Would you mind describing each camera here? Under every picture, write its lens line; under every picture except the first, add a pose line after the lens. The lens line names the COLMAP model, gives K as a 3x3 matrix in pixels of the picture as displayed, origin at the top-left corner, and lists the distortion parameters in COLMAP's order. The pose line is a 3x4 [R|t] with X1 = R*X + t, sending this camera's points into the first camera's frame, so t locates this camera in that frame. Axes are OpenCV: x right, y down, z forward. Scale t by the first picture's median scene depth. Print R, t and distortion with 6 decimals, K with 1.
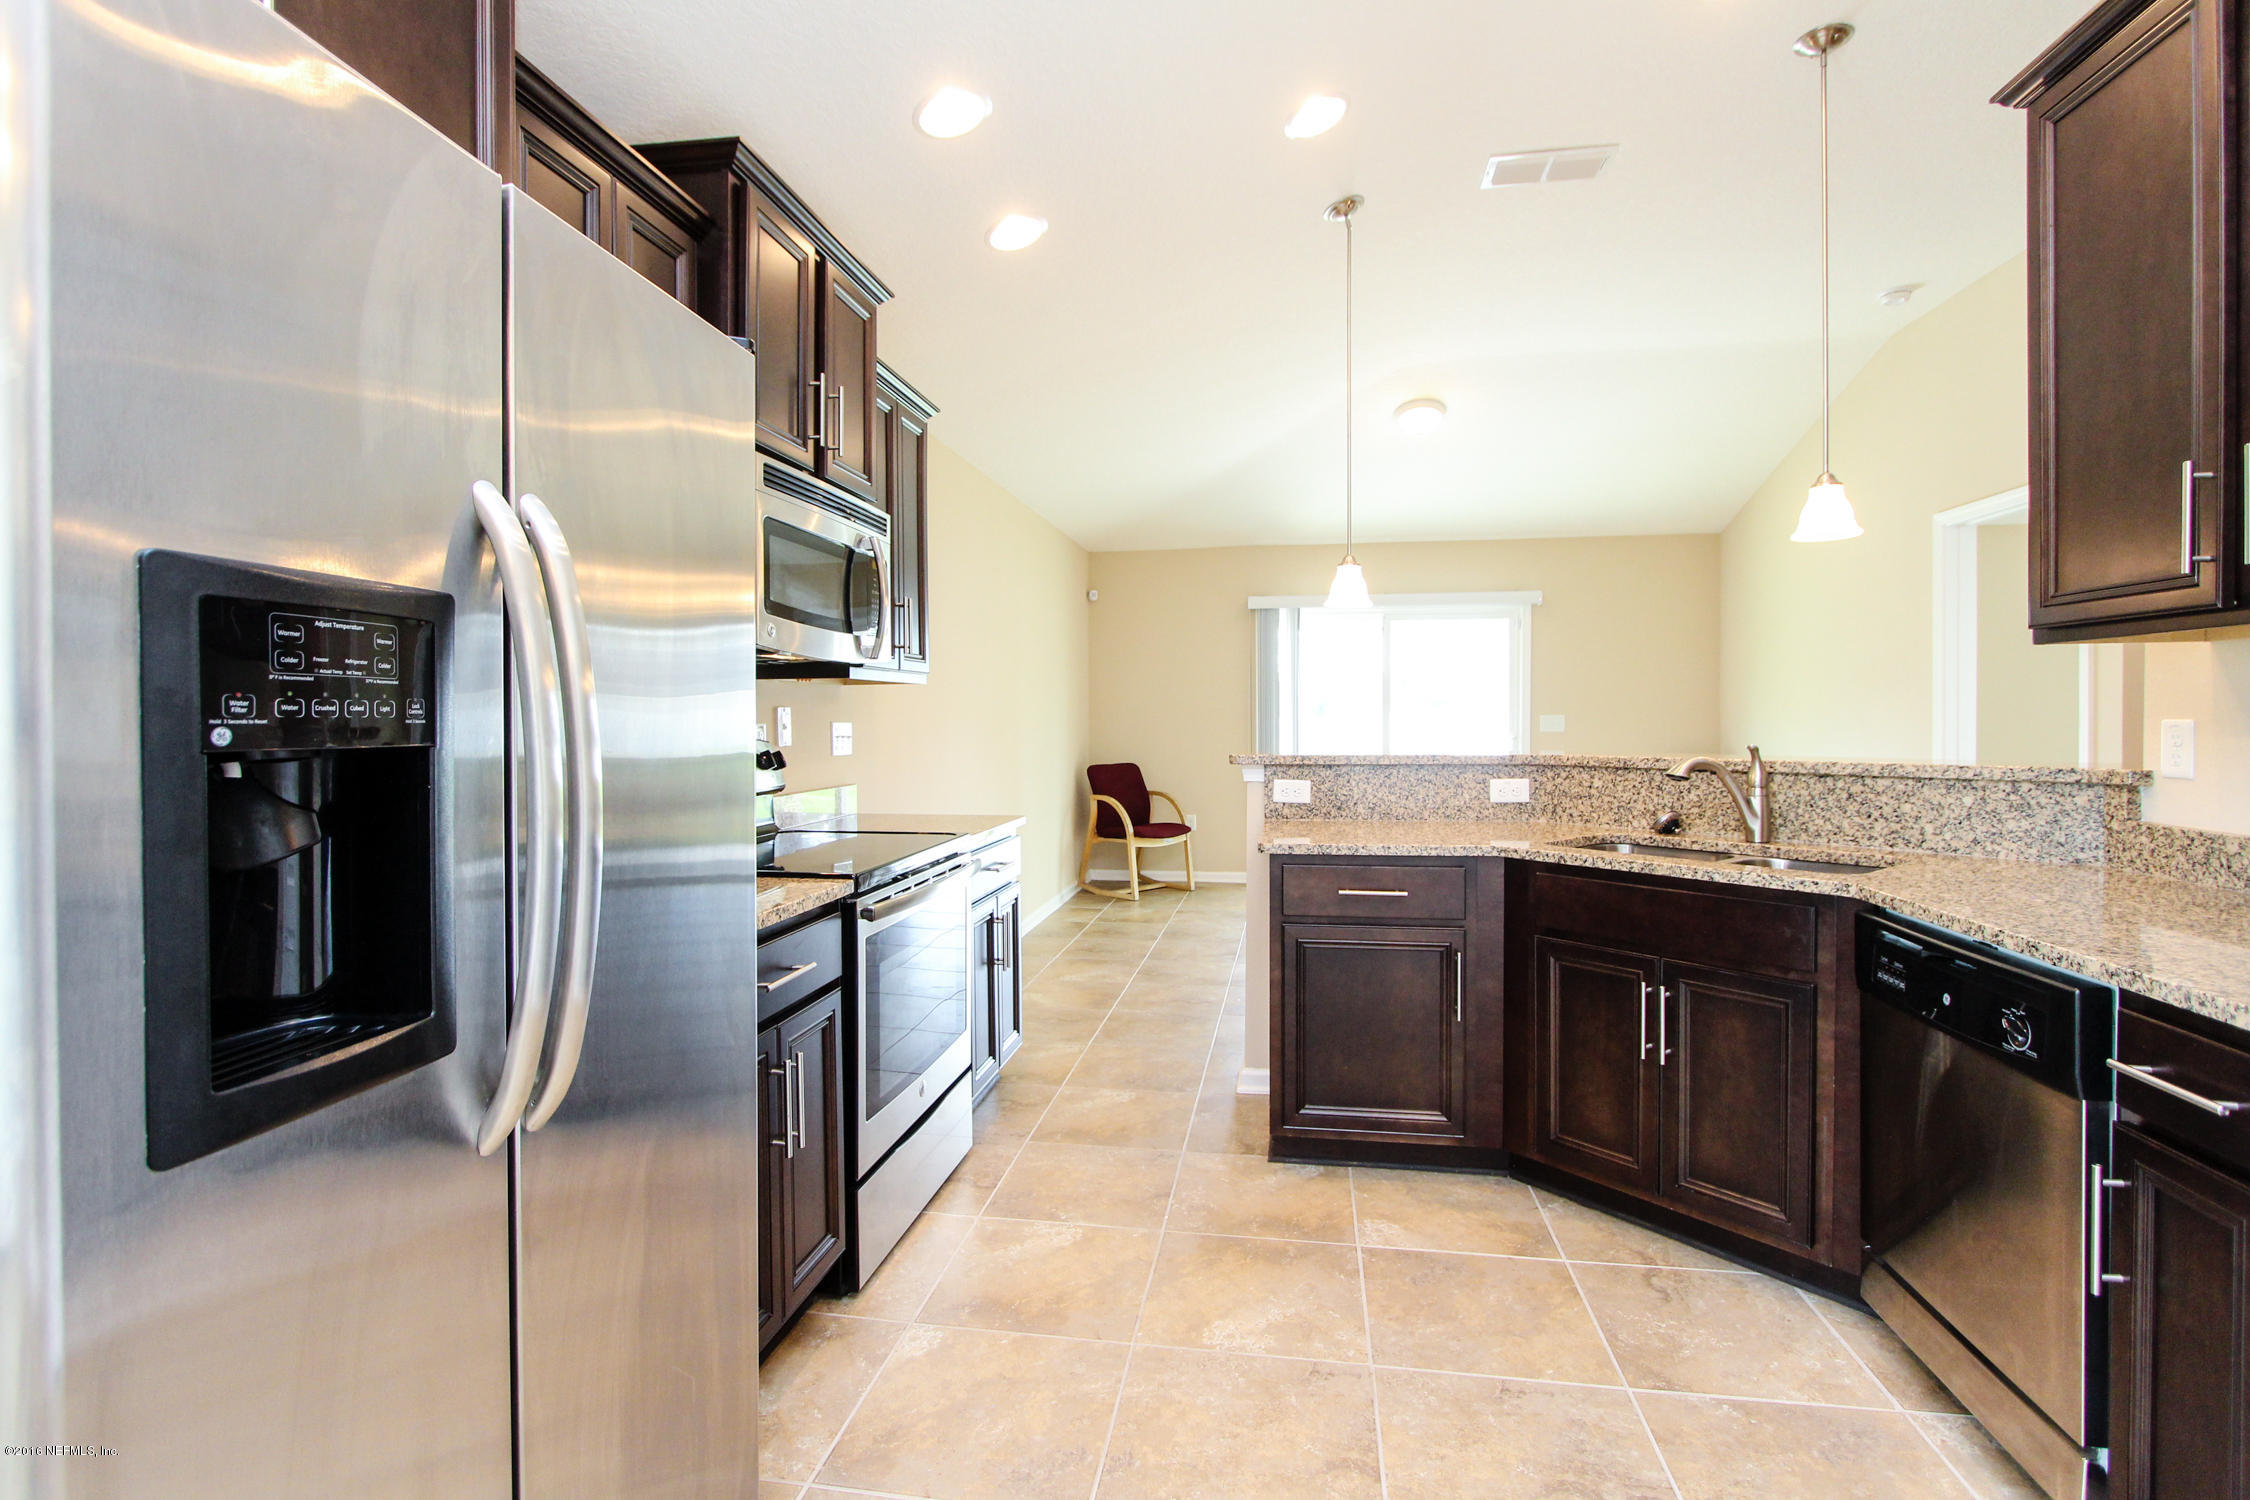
lens RADIAL K [[1061.4, 0, 1131.8], [0, 1061.4, 730.2], [0, 0, 1]] dist [-0.012453, 0.000350]
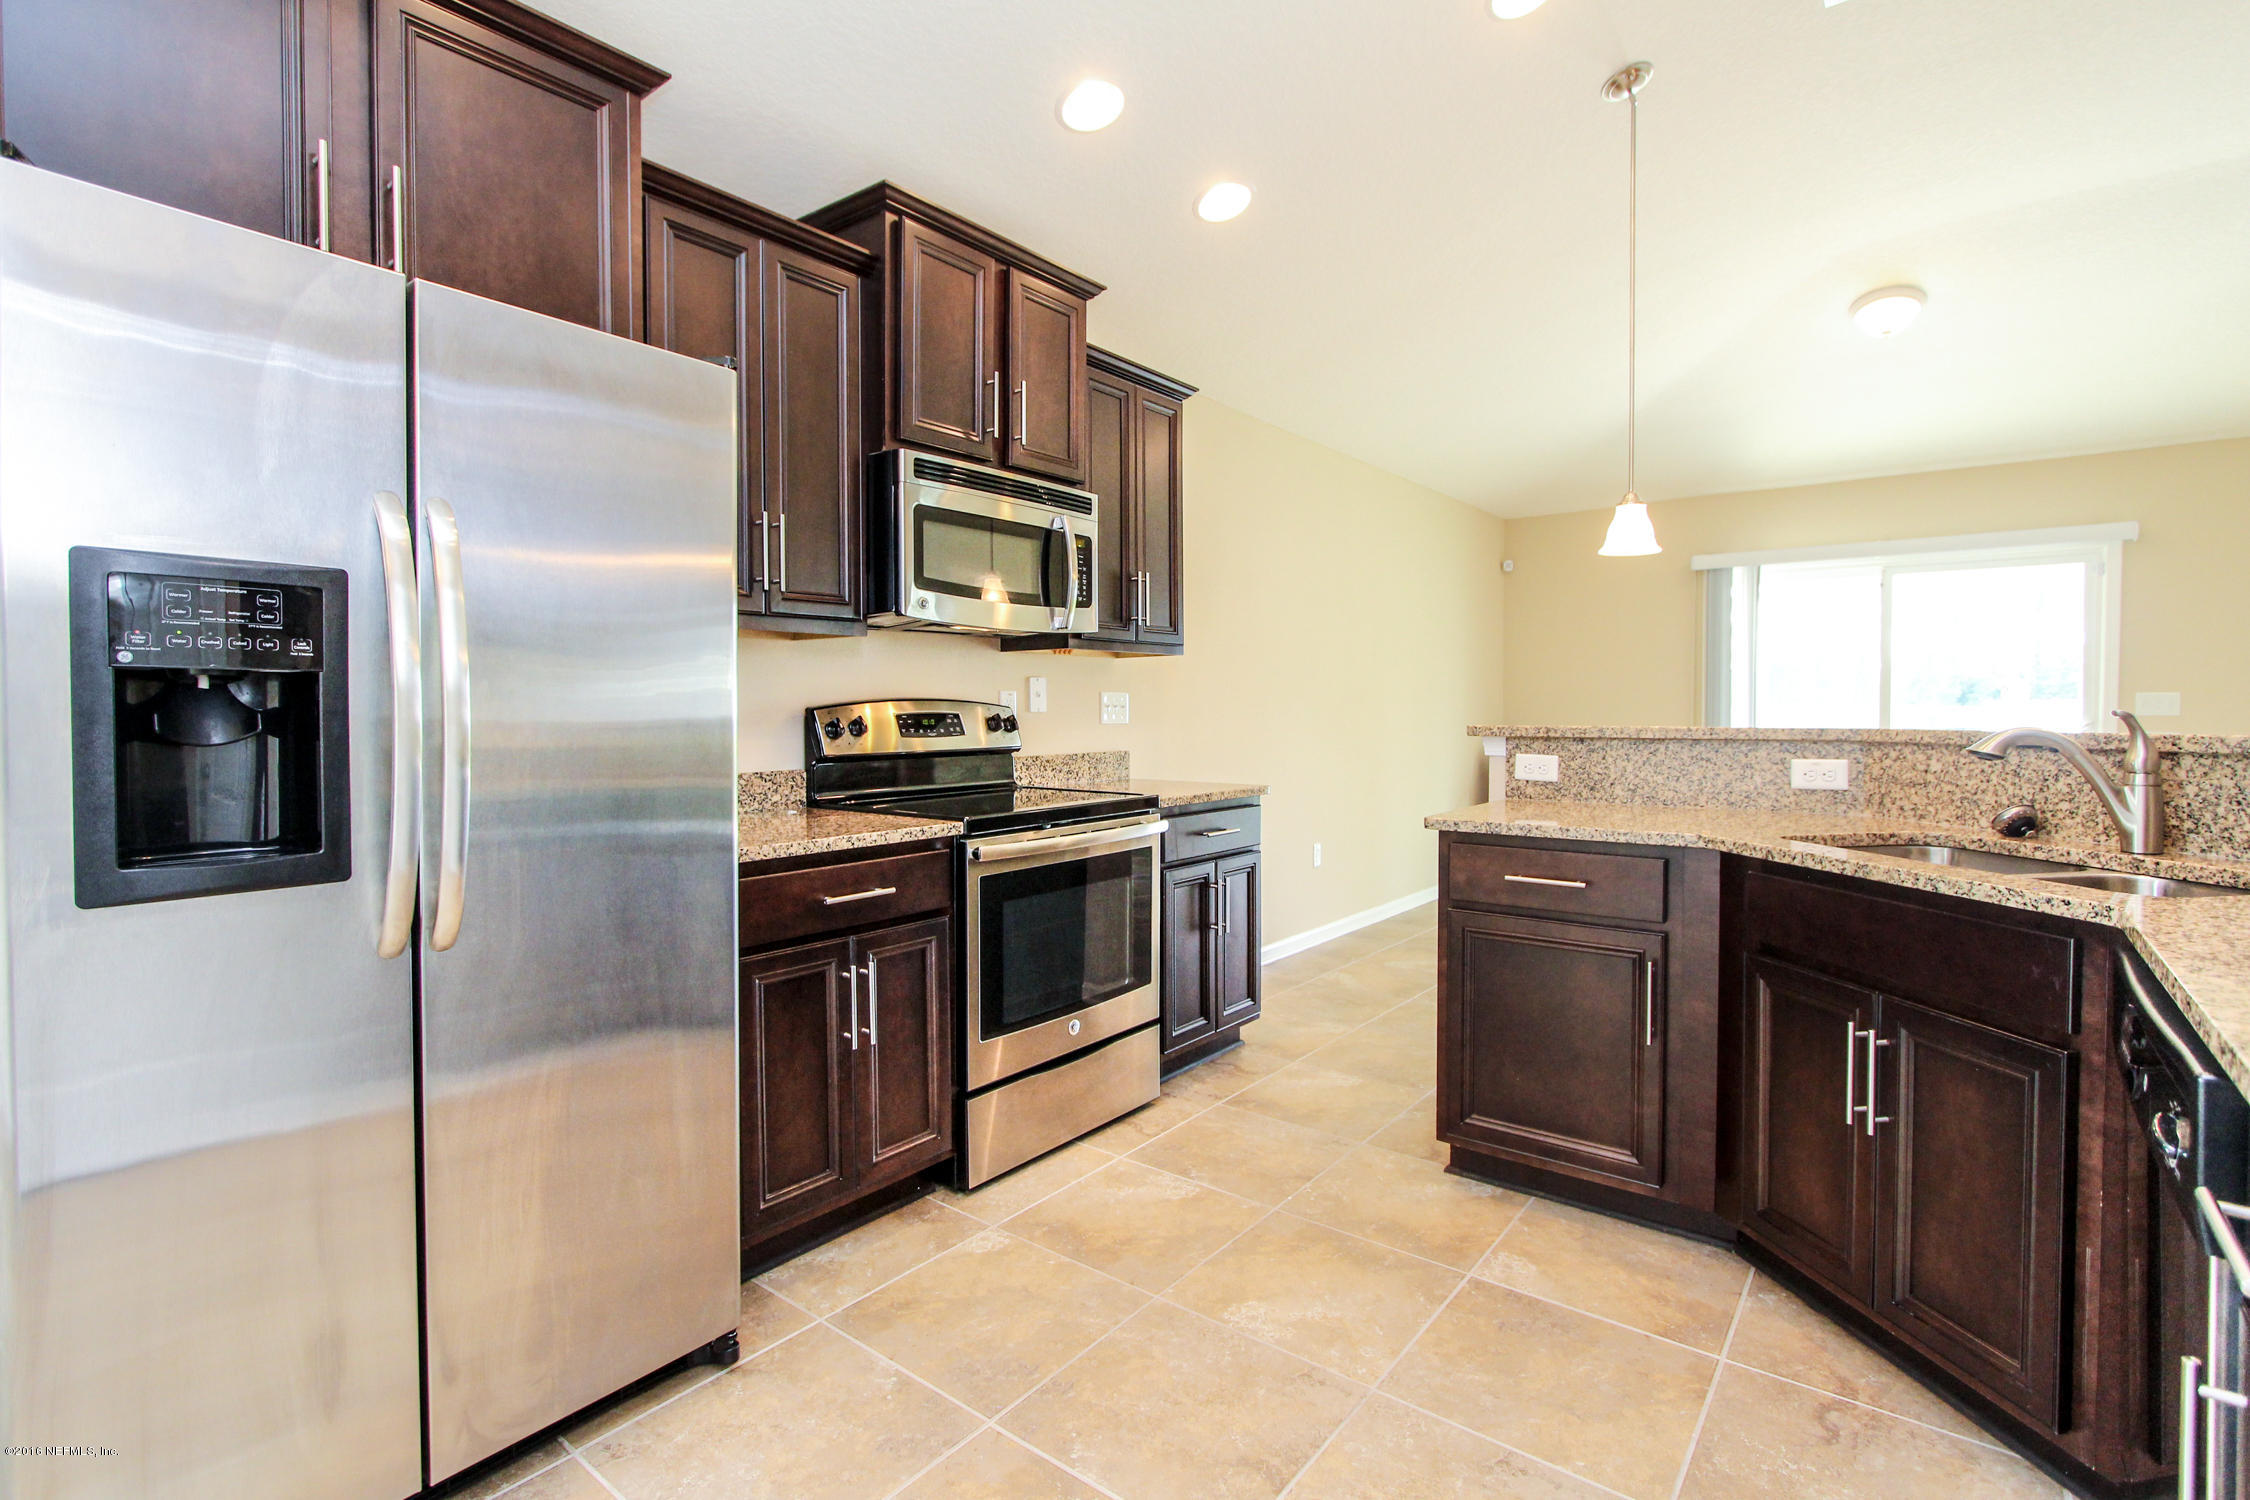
lens RADIAL K [[1058.5, 0, 1118.8], [0, 1058.5, 733.2], [0, 0, 1]] dist [-0.018316, 0.003518]
pose [[0.870977, 0.013995, -0.491124, 0.345592], [-0.007934, 0.999865, 0.014421, 0.023788], [0.491259, -0.008664, 0.870970, 0.088165]]
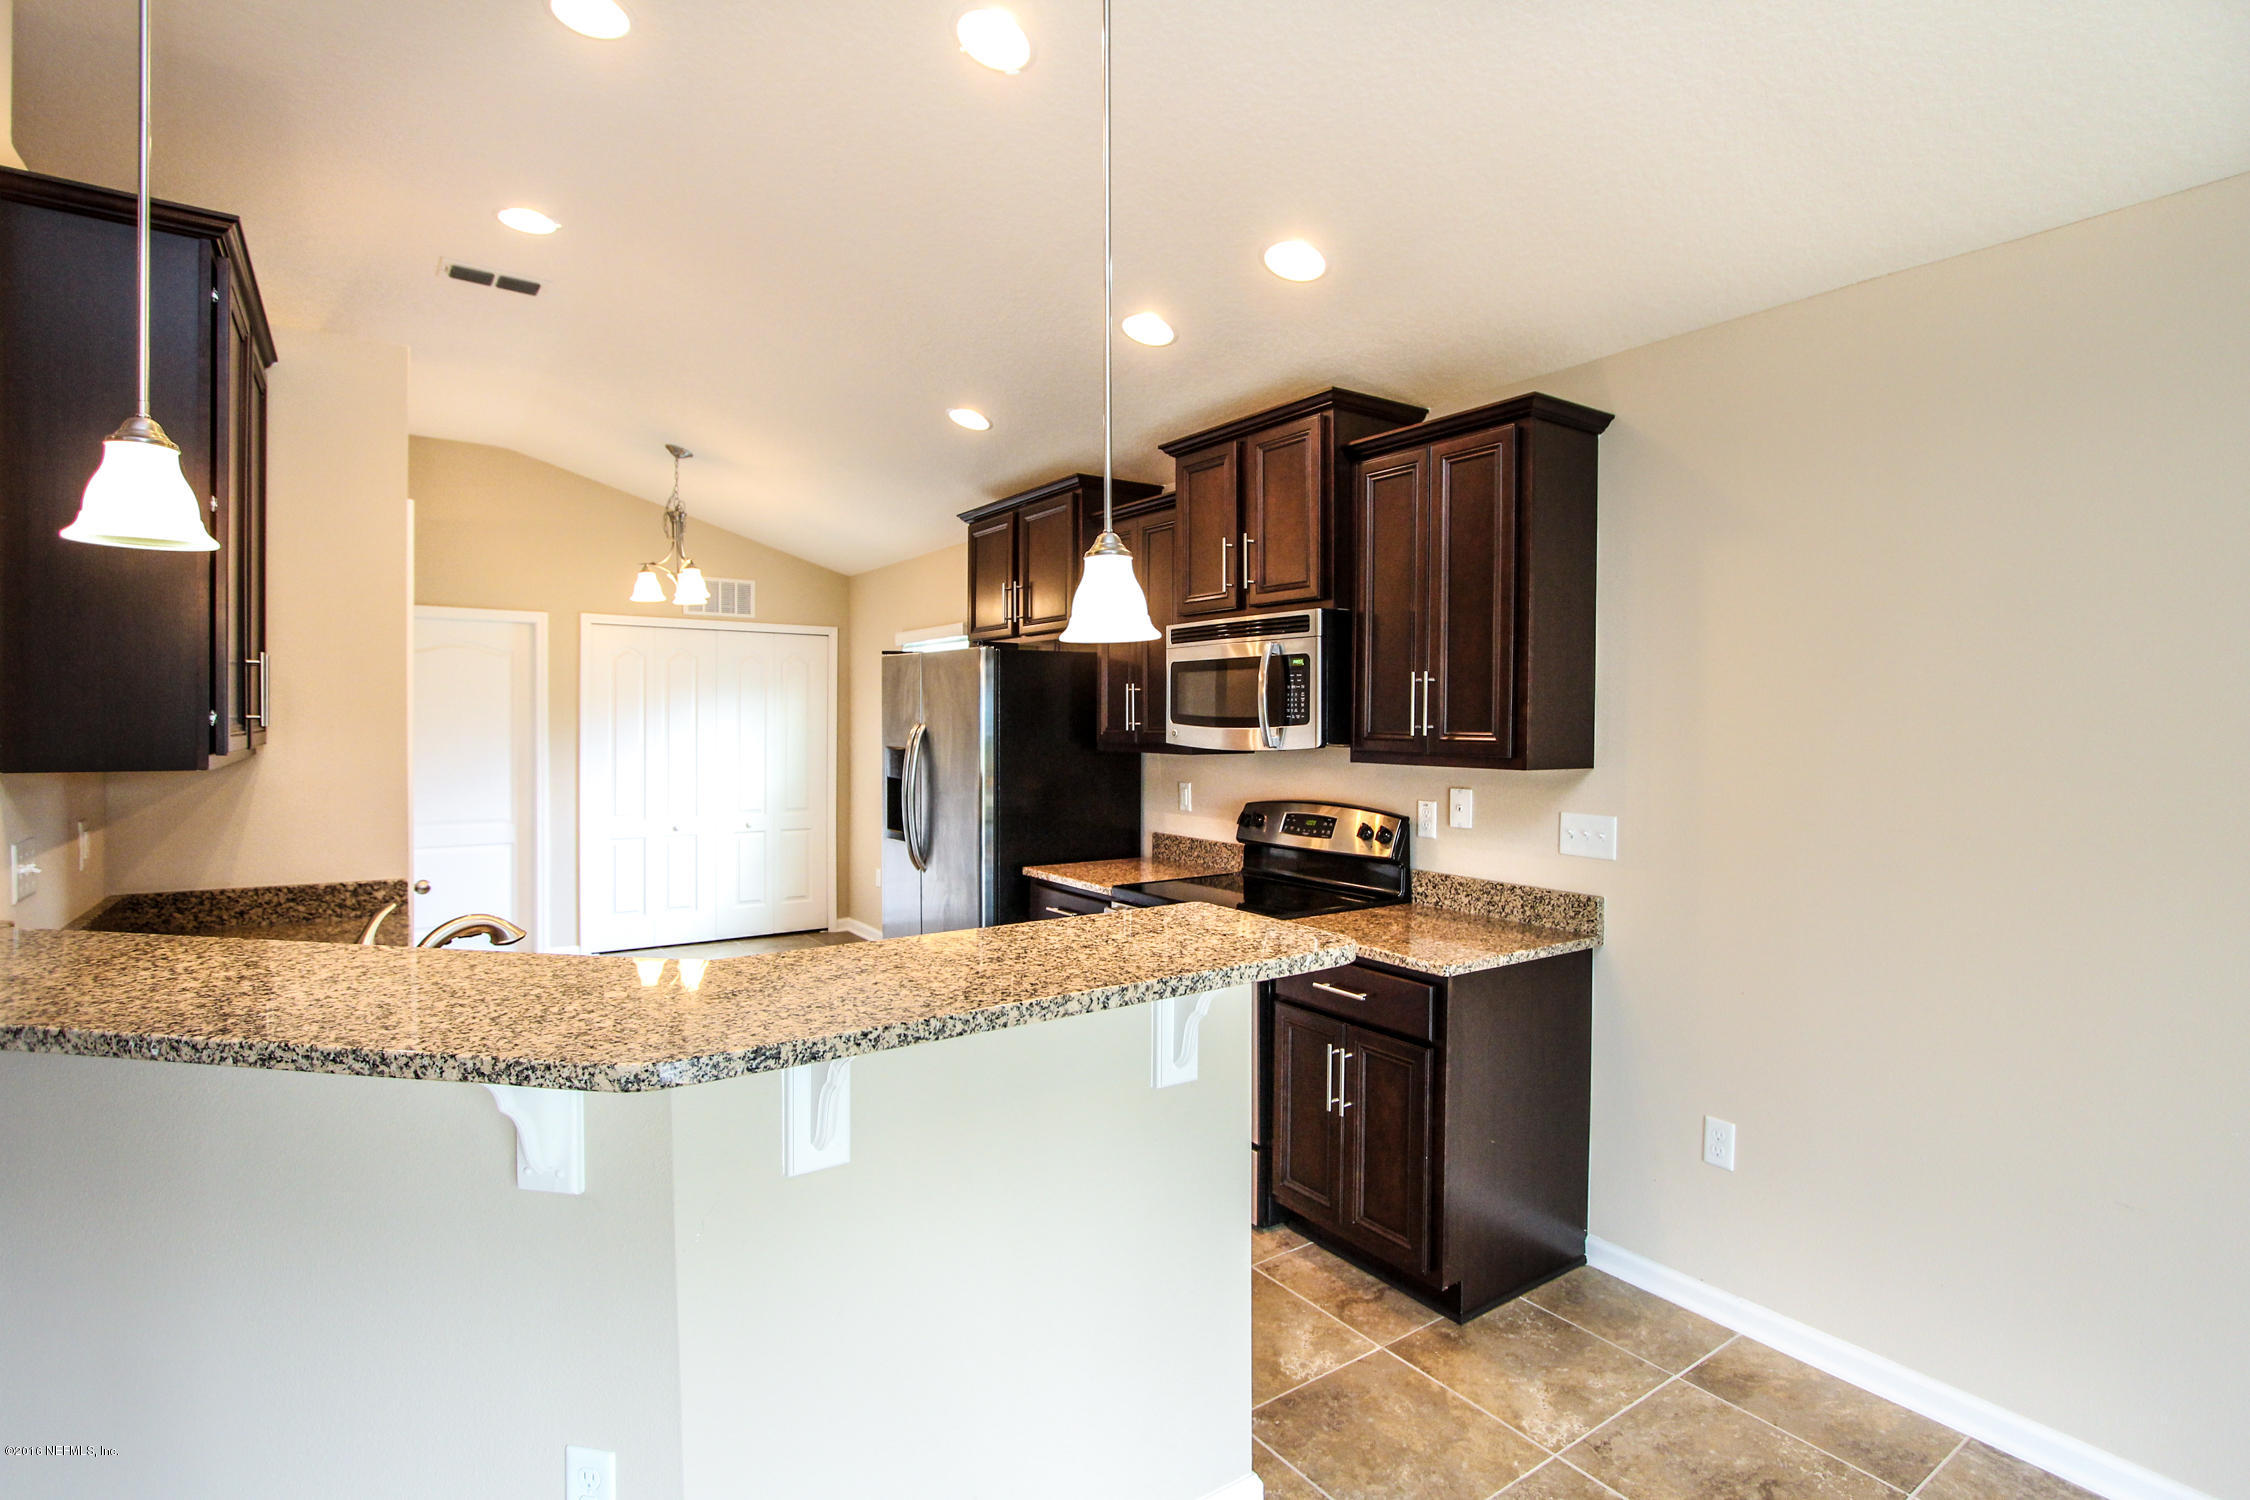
lens RADIAL K [[1058.5, 0, 1118.8], [0, 1058.5, 733.2], [0, 0, 1]] dist [-0.018316, 0.003518]
pose [[-0.726251, 0.010473, -0.687350, 0.690434], [-0.010015, 0.999617, 0.025813, -0.113443], [0.687357, 0.025630, -0.725868, 1.769891]]
